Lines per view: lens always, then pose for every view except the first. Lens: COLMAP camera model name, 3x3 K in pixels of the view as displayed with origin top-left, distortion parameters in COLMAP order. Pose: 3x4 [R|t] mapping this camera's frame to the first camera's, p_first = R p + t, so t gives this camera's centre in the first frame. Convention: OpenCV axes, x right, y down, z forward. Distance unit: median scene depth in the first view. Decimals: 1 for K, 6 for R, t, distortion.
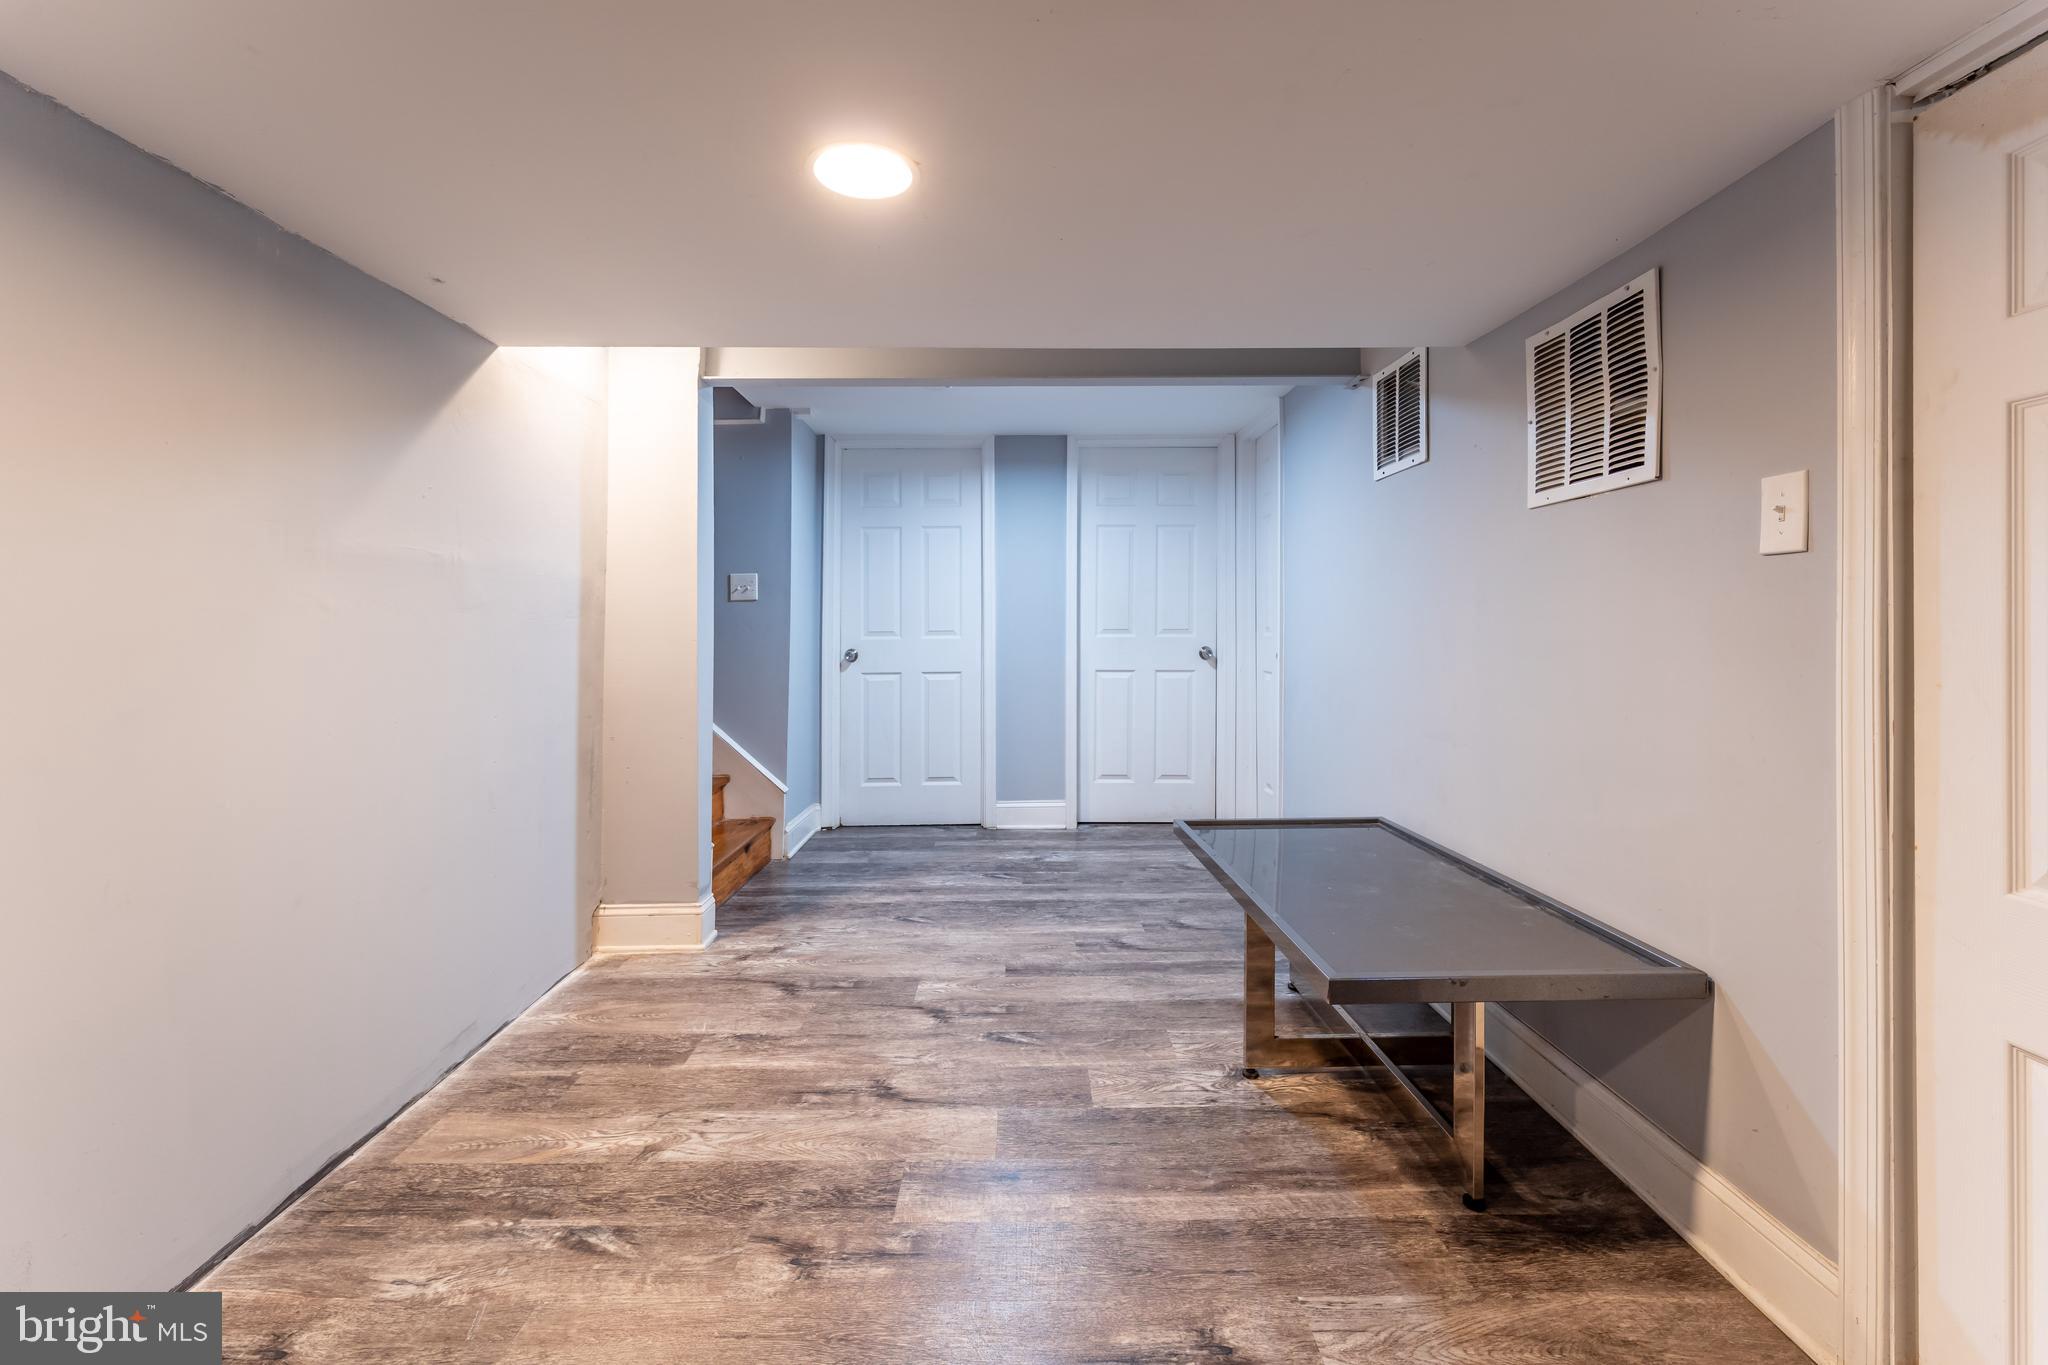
lens RADIAL K [[846.6, 0, 1018.3], [0, 846.6, 634.4], [0, 0, 1]] dist [0.000943, -0.000515]
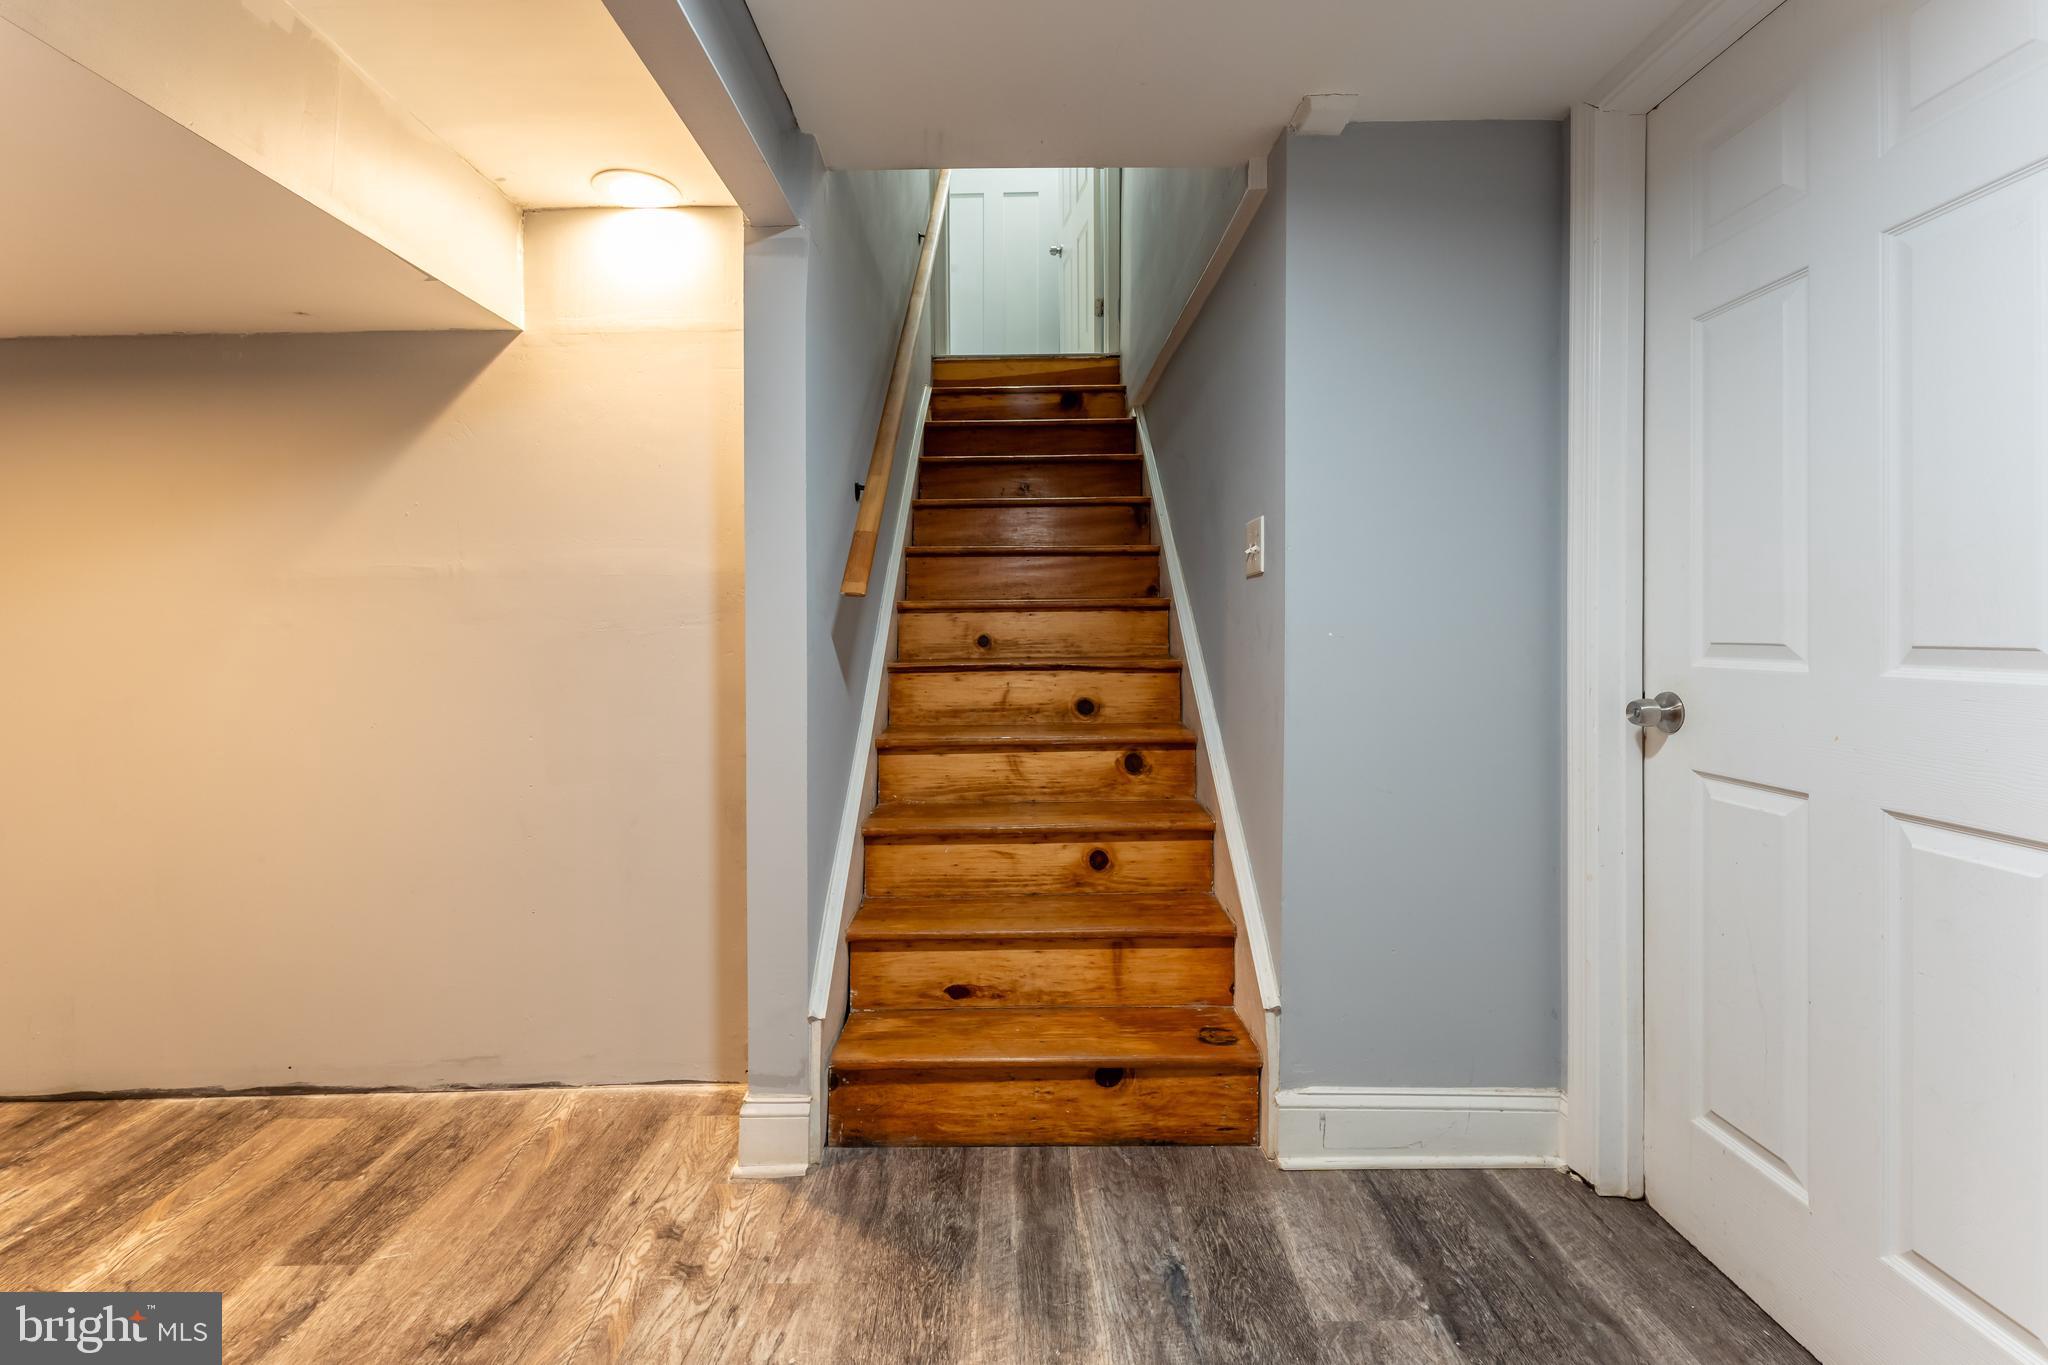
lens RADIAL K [[846.6, 0, 1011.3], [0, 846.6, 618.1], [0, 0, 1]] dist [0.000943, -0.000515]
pose [[-0.009783, -0.001784, -0.999951, 0.285571], [0.004496, 0.999988, -0.001828, -0.026270], [0.999942, -0.004513, -0.009775, 1.517381]]
